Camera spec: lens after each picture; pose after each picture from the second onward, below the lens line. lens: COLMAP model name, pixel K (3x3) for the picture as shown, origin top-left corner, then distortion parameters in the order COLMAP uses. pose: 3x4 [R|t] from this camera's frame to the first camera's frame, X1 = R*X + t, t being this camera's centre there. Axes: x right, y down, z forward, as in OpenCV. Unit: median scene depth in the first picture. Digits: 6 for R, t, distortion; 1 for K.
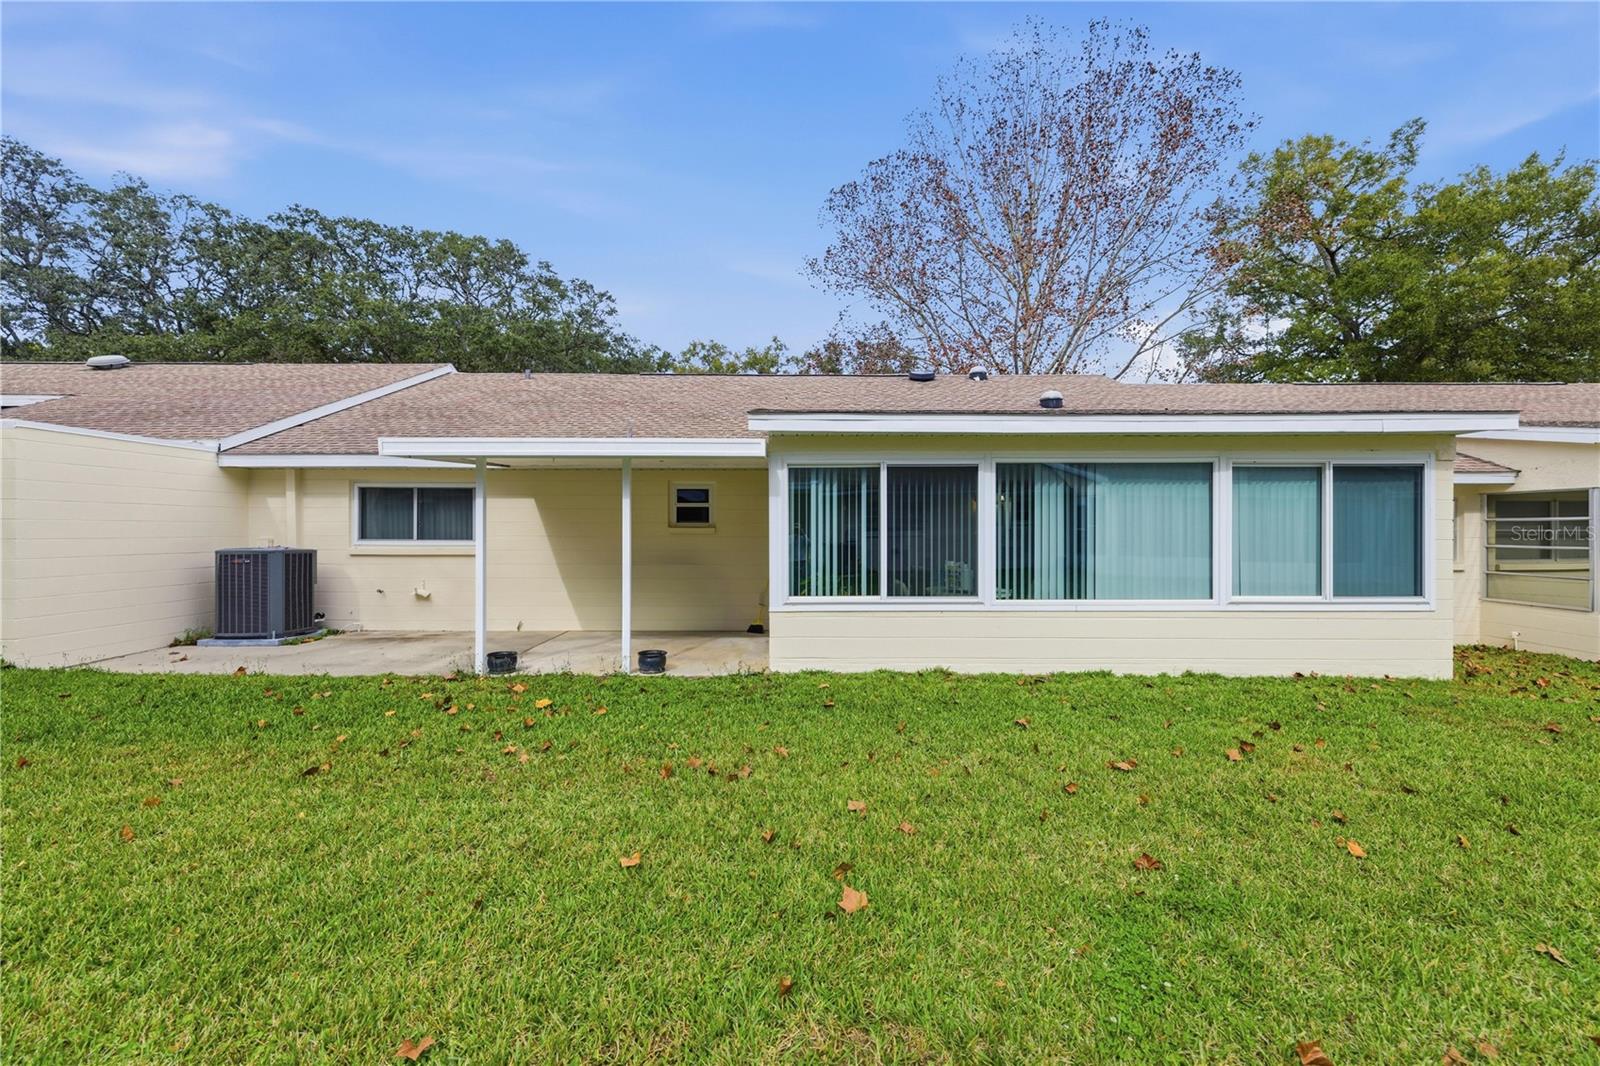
lens RADIAL K [[679.8, 0, 802.8], [0, 679.8, 536.9], [0, 0, 1]] dist [0.003463, -0.000717]
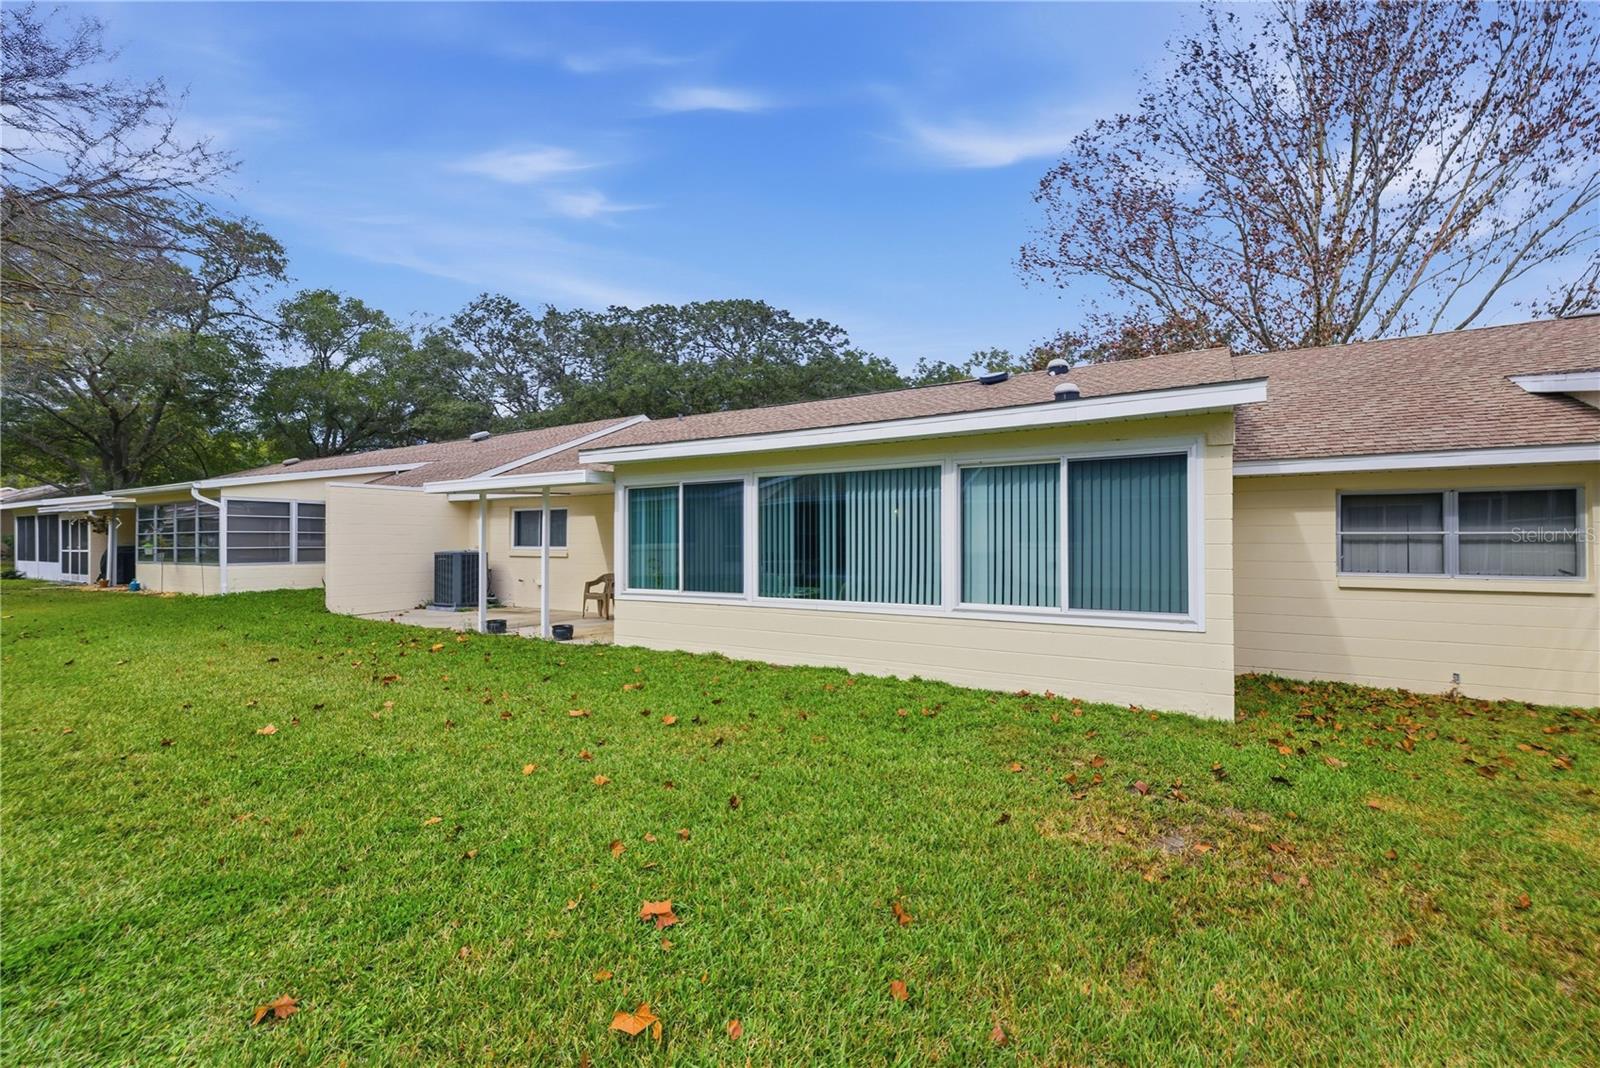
lens RADIAL K [[679.8, 0, 803.9], [0, 679.8, 538.6], [0, 0, 1]] dist [0.003463, -0.000717]
pose [[0.852533, -0.006009, -0.522639, 0.763623], [0.000656, 0.999945, -0.010428, 0.004835], [0.522673, 0.008547, 0.852491, 0.053488]]
